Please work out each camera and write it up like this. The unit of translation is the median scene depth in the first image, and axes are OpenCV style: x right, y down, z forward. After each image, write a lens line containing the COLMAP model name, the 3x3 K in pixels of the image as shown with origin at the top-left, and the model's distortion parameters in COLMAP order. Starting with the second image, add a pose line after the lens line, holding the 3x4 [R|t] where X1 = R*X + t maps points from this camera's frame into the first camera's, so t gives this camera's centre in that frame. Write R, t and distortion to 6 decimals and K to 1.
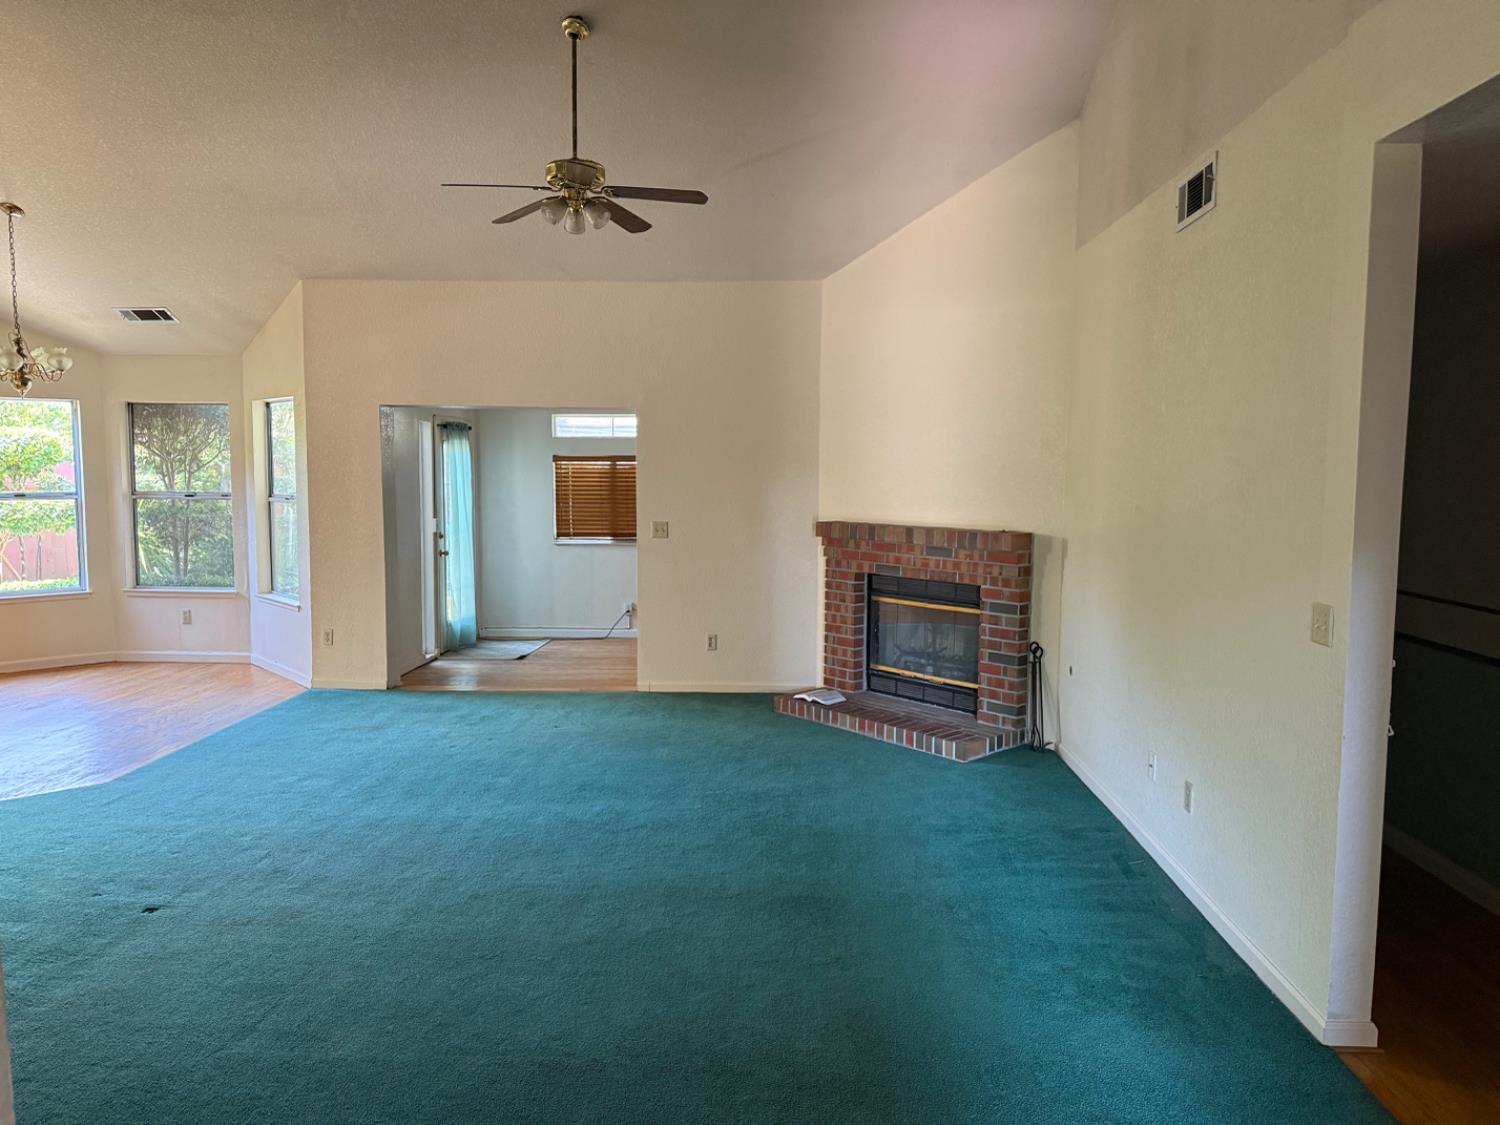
lens RADIAL K [[1060.1, 0, 750.0], [0, 1060.1, 562.5], [0, 0, 1]] dist [0.144286, -0.216374]
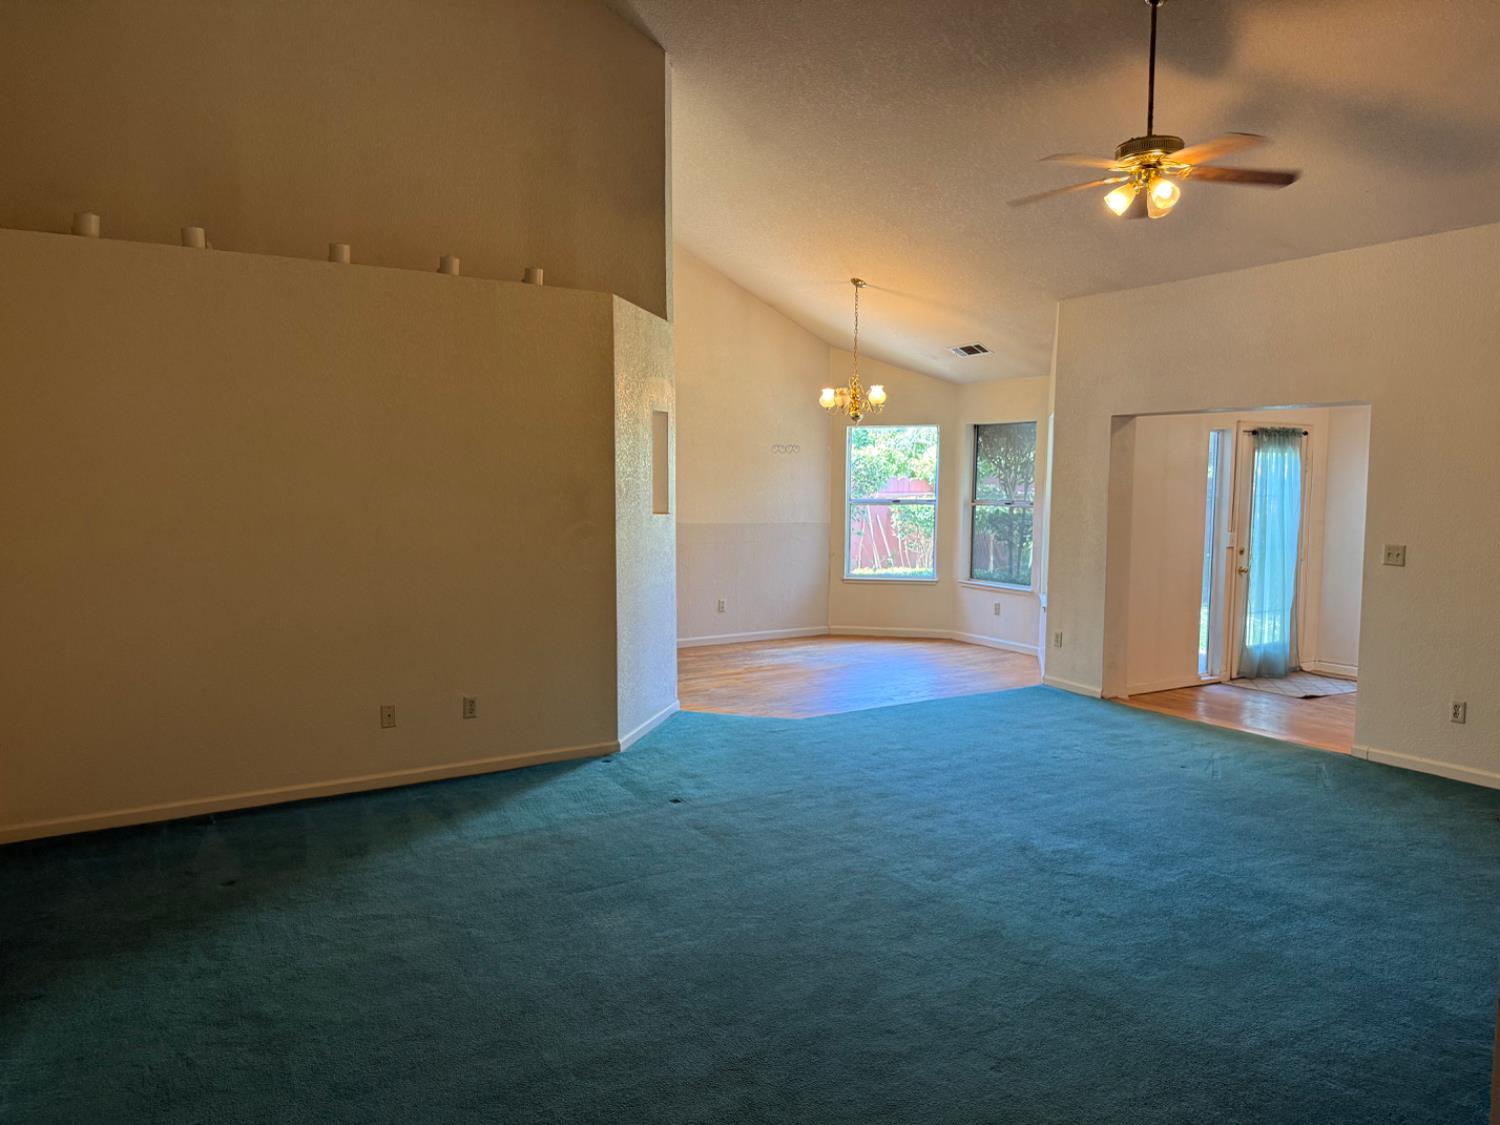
lens RADIAL K [[1060.1, 0, 750.0], [0, 1060.1, 562.5], [0, 0, 1]] dist [0.144286, -0.216374]
pose [[0.555184, 0.066890, -0.829034, 0.389791], [-0.077000, 0.996614, 0.028846, -0.015697], [0.828156, 0.047821, 0.558454, 0.207757]]
